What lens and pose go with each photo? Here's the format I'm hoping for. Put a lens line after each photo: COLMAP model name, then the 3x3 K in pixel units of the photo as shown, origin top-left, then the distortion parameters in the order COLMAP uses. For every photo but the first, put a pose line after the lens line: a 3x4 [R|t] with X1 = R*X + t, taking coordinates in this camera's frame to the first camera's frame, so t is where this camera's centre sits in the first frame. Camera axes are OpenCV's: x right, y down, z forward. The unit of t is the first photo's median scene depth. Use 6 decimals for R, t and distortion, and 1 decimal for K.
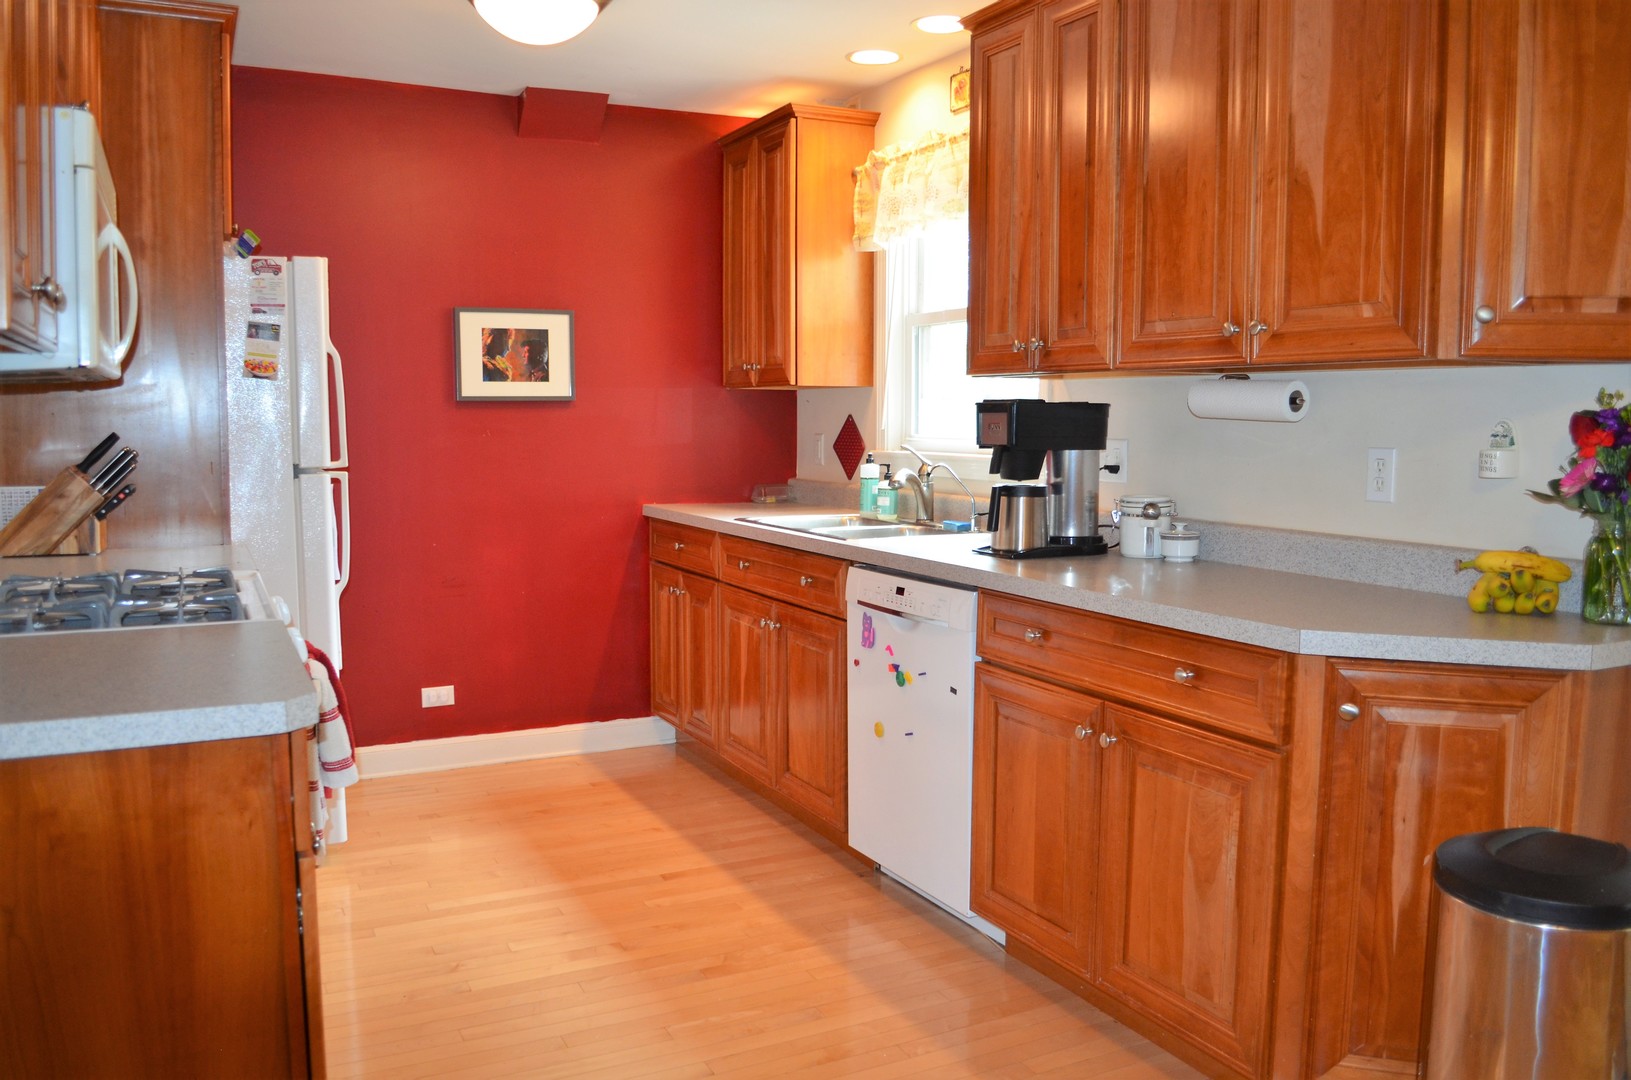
lens RADIAL K [[1305.6, 0, 815.9], [0, 1305.6, 543.4], [0, 0, 1]] dist [-0.047921, -0.006640]
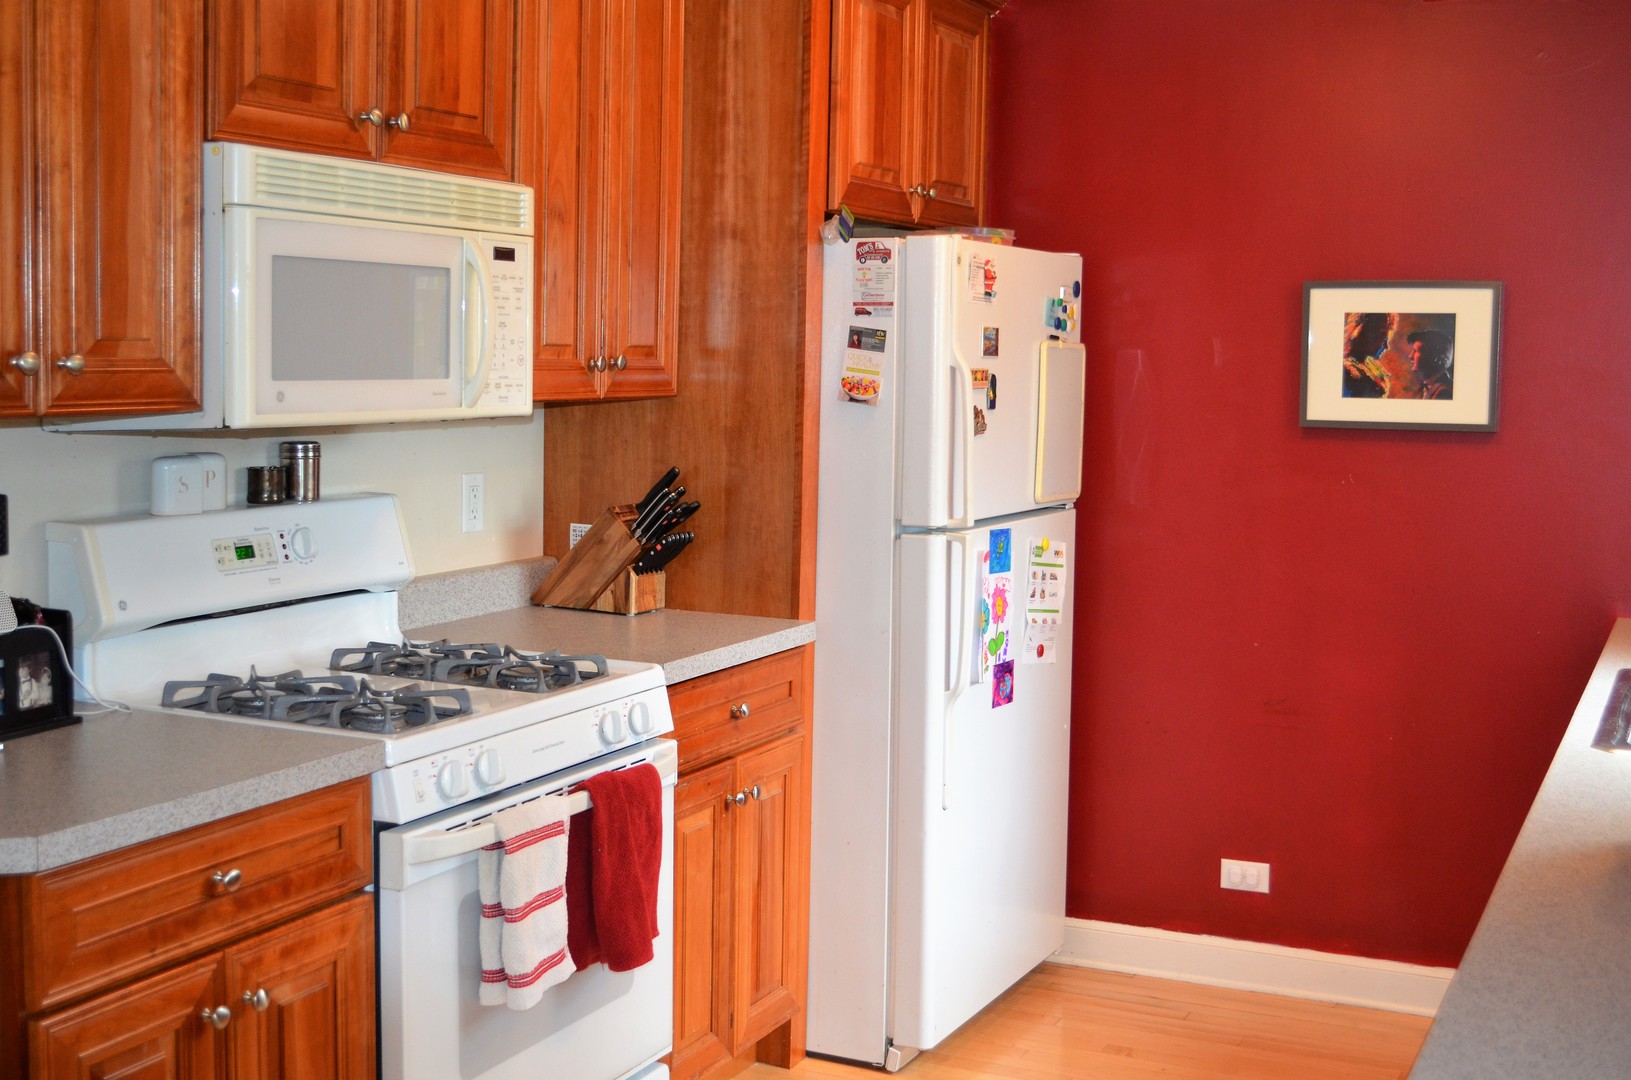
lens RADIAL K [[1951.8, 0, 812.8], [0, 1951.8, 531.1], [0, 0, 1]] dist [-0.005738, 0.000000]
pose [[0.617884, 0.085206, -0.781639, 0.438213], [-0.095641, 0.994874, 0.032846, -0.088352], [0.780431, 0.054462, 0.622865, 0.284848]]
